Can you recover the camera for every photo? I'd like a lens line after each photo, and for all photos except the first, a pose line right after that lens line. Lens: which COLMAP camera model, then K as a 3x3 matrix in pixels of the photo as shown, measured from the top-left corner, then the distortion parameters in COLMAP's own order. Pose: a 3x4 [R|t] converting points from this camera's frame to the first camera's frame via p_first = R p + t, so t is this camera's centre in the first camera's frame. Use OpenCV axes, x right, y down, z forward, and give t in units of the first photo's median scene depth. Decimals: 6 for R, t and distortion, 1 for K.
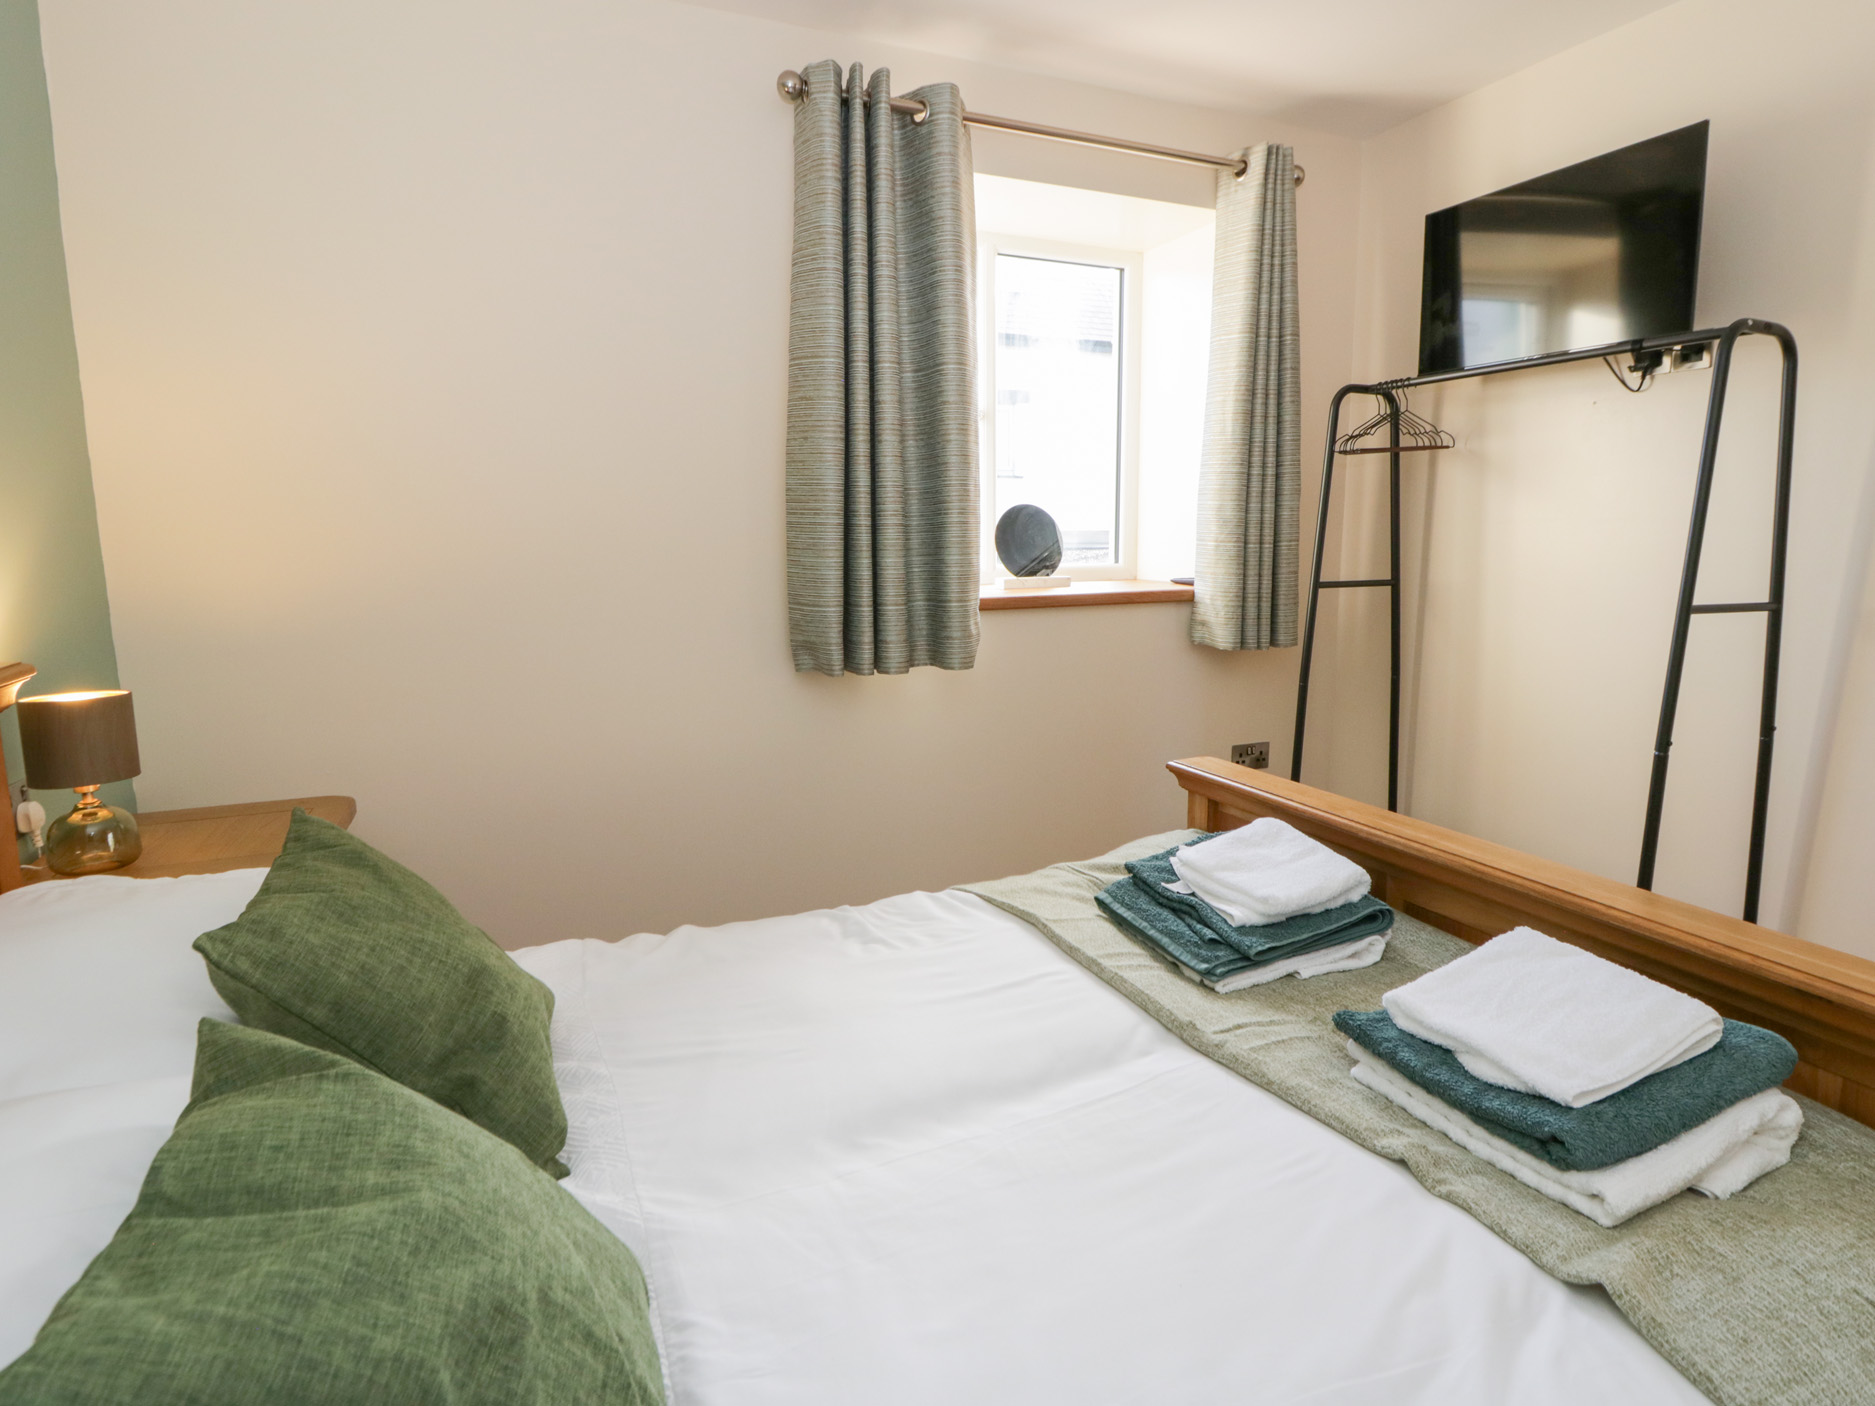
lens RADIAL K [[1005.1, 0, 958.6], [0, 1005.1, 682.2], [0, 0, 1]] dist [-0.002029, -0.014115]
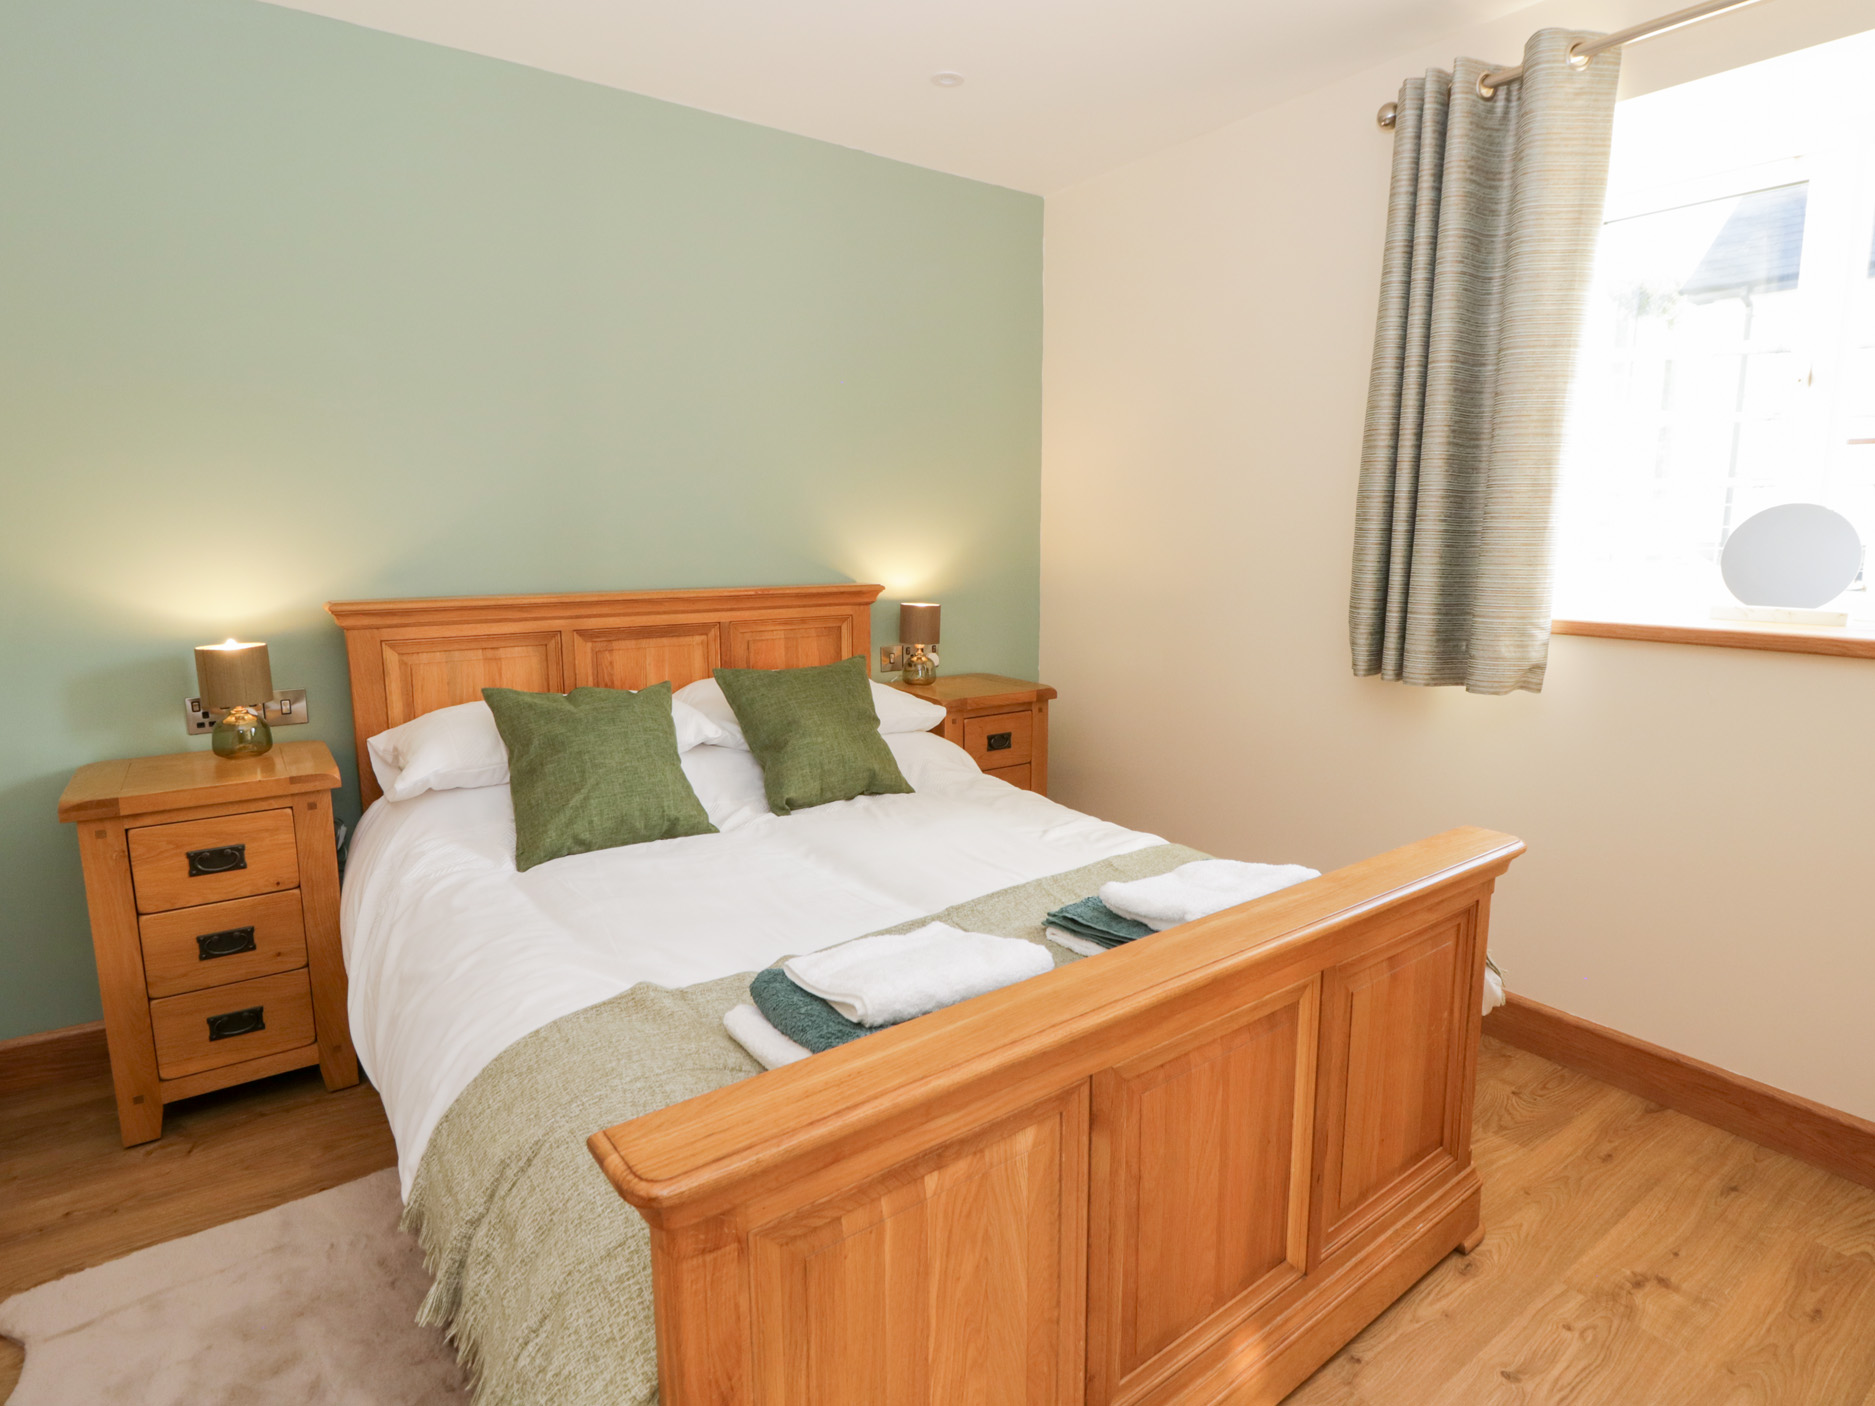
lens RADIAL K [[1005.1, 0, 958.6], [0, 1005.1, 682.2], [0, 0, 1]] dist [-0.002029, -0.014115]
pose [[0.212707, 0.153194, -0.965032, 0.821748], [-0.163901, 0.979234, 0.119323, -0.058521], [0.963272, 0.132789, 0.233398, 0.380429]]
